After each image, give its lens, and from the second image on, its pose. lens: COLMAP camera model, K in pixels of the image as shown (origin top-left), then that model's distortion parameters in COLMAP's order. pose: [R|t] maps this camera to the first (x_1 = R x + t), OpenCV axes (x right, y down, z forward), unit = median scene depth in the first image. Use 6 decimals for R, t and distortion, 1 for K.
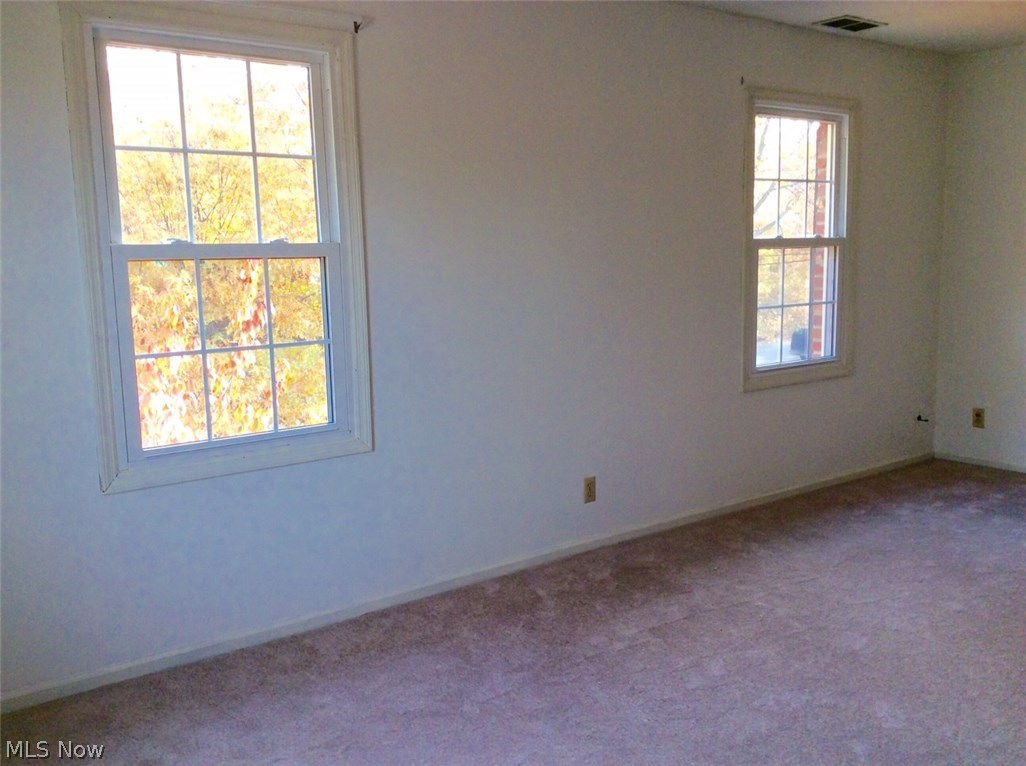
lens RADIAL K [[937.3, 0, 513.0], [0, 937.3, 383.0], [0, 0, 1]] dist [0.063614, -0.096146]
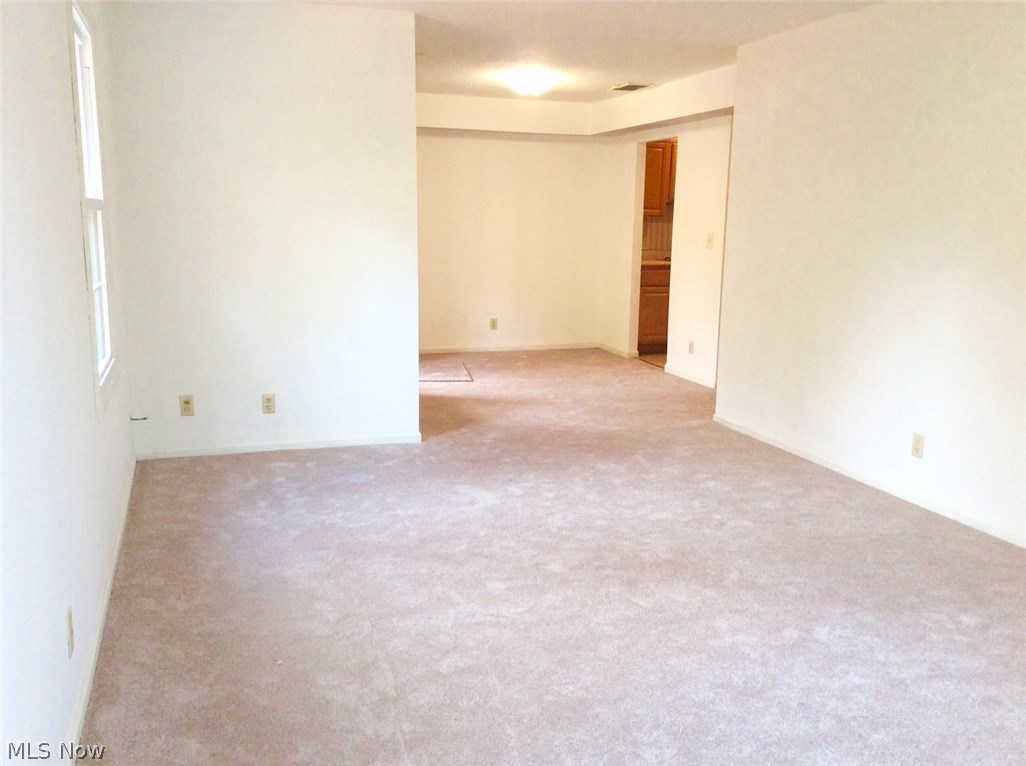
lens RADIAL K [[937.3, 0, 513.0], [0, 937.3, 383.0], [0, 0, 1]] dist [0.063614, -0.096146]
pose [[0.301214, -0.147561, 0.942070, -0.323341], [0.108704, 0.986827, 0.119814, -0.070691], [-0.947340, 0.066317, 0.313287, 0.482722]]
